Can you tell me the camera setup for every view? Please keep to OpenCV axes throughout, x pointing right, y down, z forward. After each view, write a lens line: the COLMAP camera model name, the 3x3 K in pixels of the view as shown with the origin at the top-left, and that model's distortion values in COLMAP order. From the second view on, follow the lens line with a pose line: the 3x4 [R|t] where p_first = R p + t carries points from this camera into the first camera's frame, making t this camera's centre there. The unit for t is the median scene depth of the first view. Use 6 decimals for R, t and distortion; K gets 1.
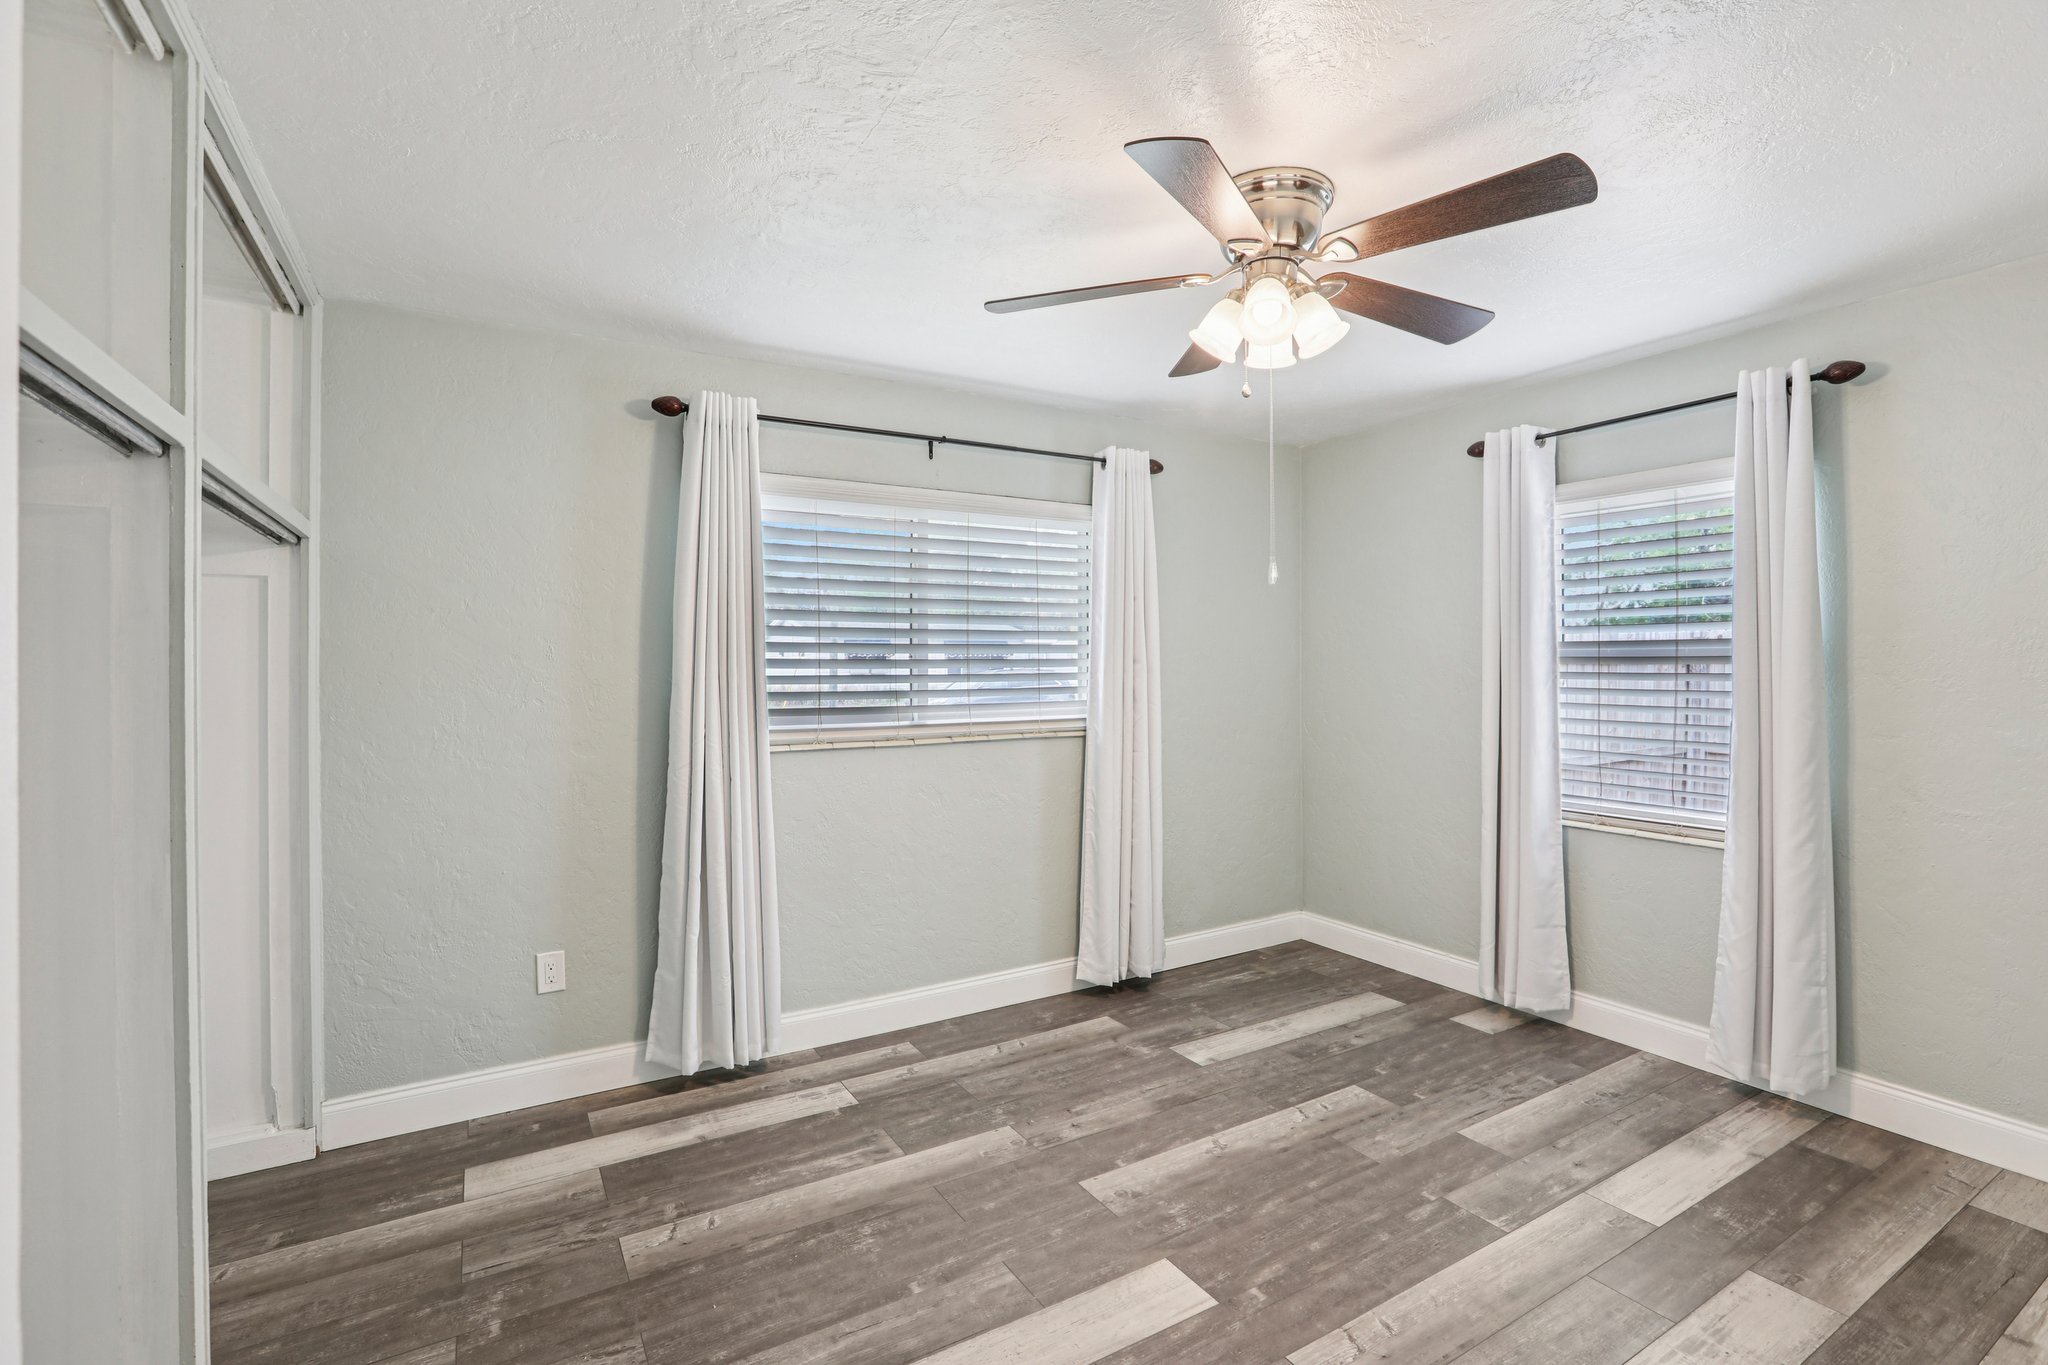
lens RADIAL K [[945.5, 0, 1030.1], [0, 945.5, 660.9], [0, 0, 1]] dist [-0.002459, -0.000503]
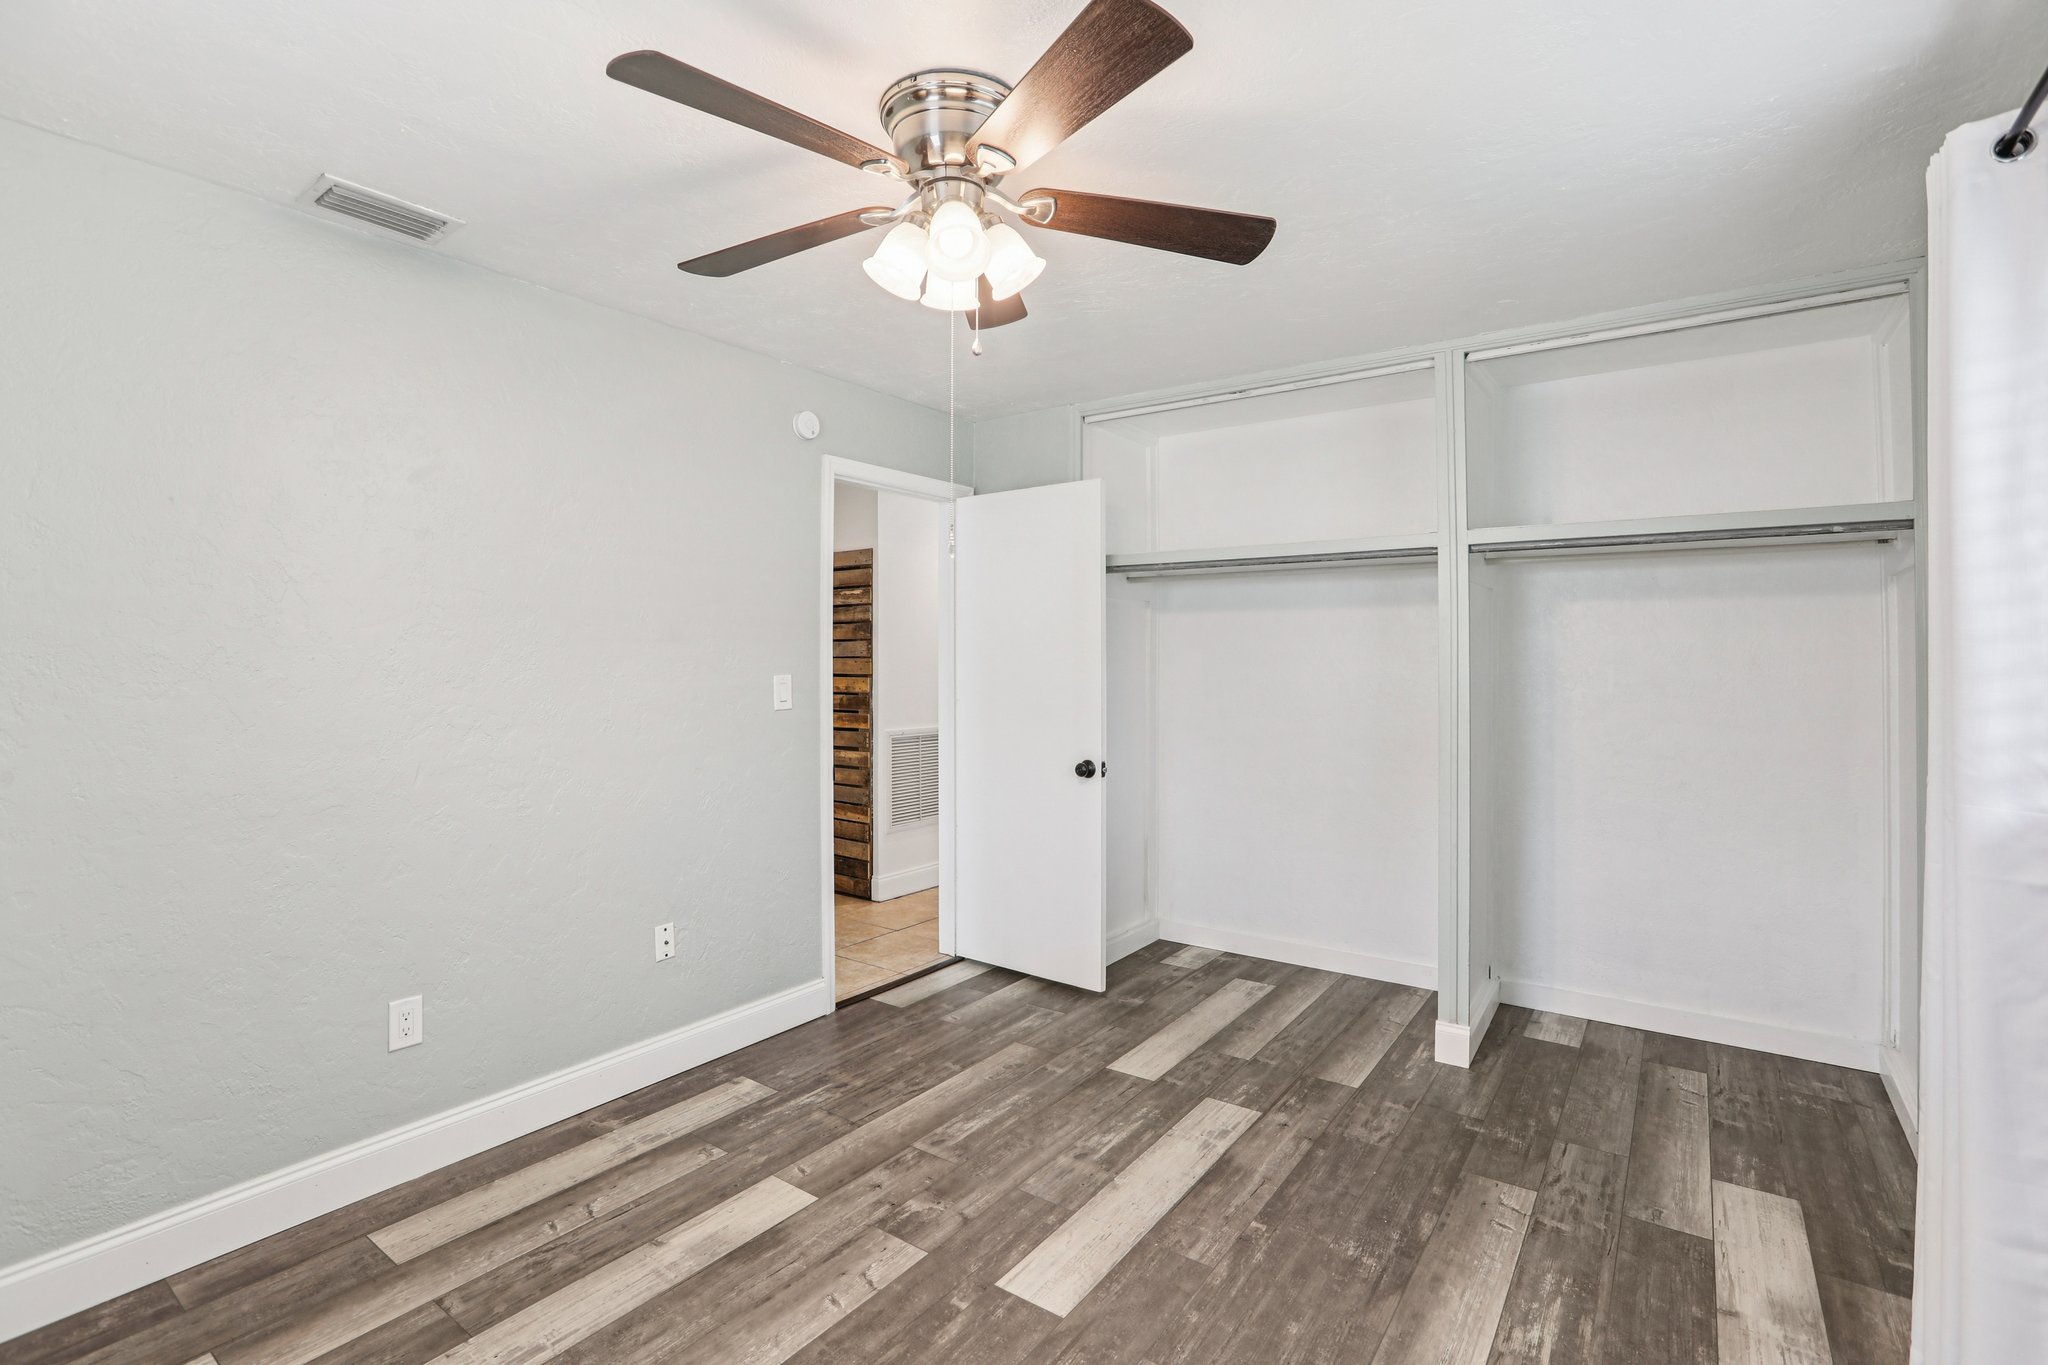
lens RADIAL K [[945.5, 0, 1030.1], [0, 945.5, 660.9], [0, 0, 1]] dist [-0.002459, -0.000503]
pose [[-0.917015, 0.005643, -0.398813, 0.539490], [0.005300, 0.999984, 0.001963, 0.009619], [0.398818, -0.000313, -0.917030, 1.856064]]
